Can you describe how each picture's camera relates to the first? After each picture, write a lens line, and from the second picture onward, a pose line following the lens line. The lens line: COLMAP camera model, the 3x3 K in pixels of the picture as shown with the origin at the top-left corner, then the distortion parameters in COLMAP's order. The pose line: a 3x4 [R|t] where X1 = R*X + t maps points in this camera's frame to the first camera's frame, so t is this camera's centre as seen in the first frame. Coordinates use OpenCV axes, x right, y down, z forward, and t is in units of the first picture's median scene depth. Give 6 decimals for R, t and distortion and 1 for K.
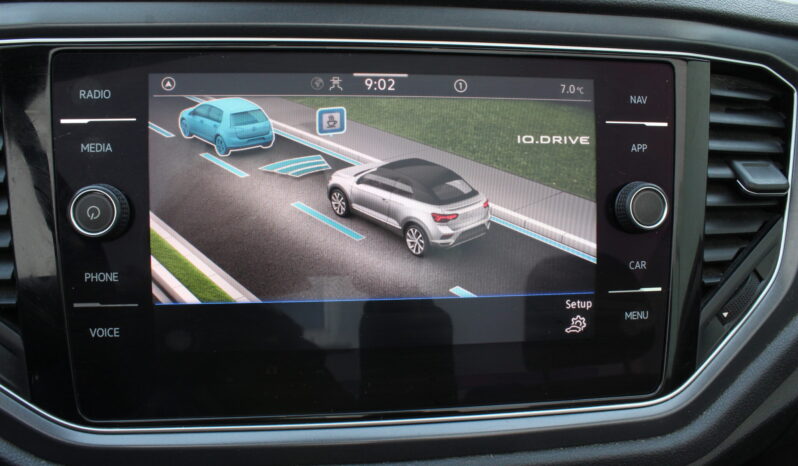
lens RADIAL K [[651.8, 0, 387.4], [0, 651.8, 232.1], [0, 0, 1]] dist [-0.171990, 0.147924]
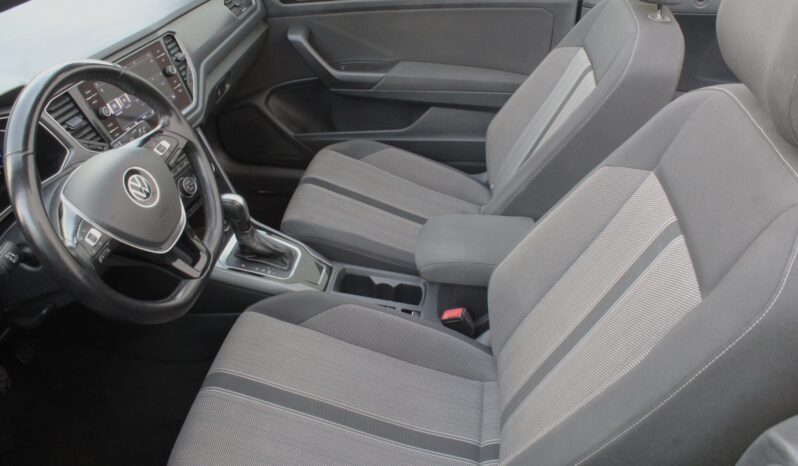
lens RADIAL K [[651.8, 0, 387.4], [0, 651.8, 232.1], [0, 0, 1]] dist [-0.171990, 0.147924]
pose [[0.422379, -0.556718, 0.715305, -2.952057], [0.415141, 0.820336, 0.393327, -0.236156], [-0.805763, 0.130820, 0.577609, -2.890547]]
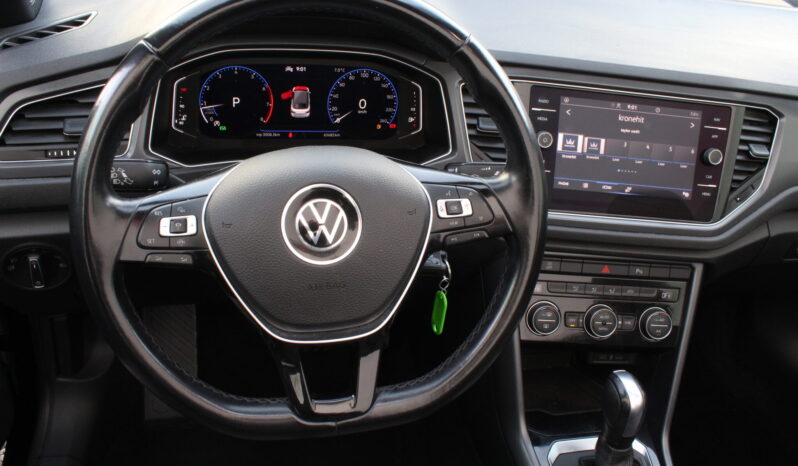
lens RADIAL K [[651.8, 0, 387.4], [0, 651.8, 232.1], [0, 0, 1]] dist [-0.171990, 0.147924]
pose [[0.993205, 0.100126, -0.059322, -0.824304], [-0.093498, 0.990006, 0.105577, 0.129007], [0.069300, -0.099313, 0.992640, -1.873884]]
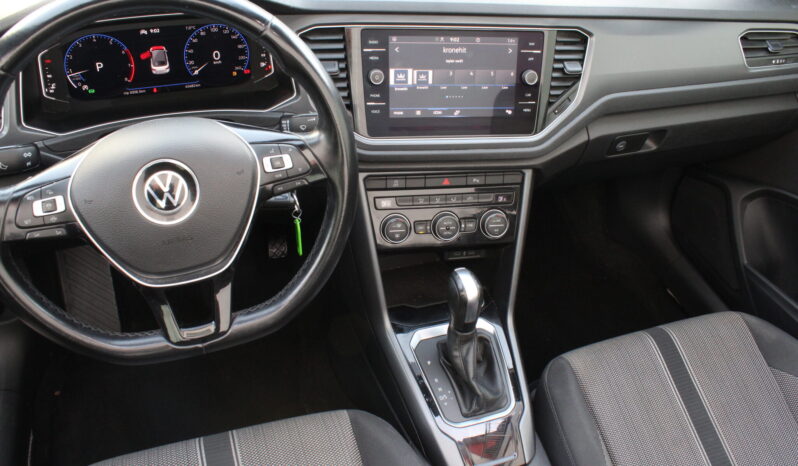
lens RADIAL K [[651.8, 0, 387.4], [0, 651.8, 232.1], [0, 0, 1]] dist [-0.171990, 0.147924]
pose [[0.998765, 0.003843, 0.049537, -0.476053], [-0.017283, 0.961615, 0.273856, -0.156374], [-0.046583, -0.274374, 0.960494, -2.253745]]
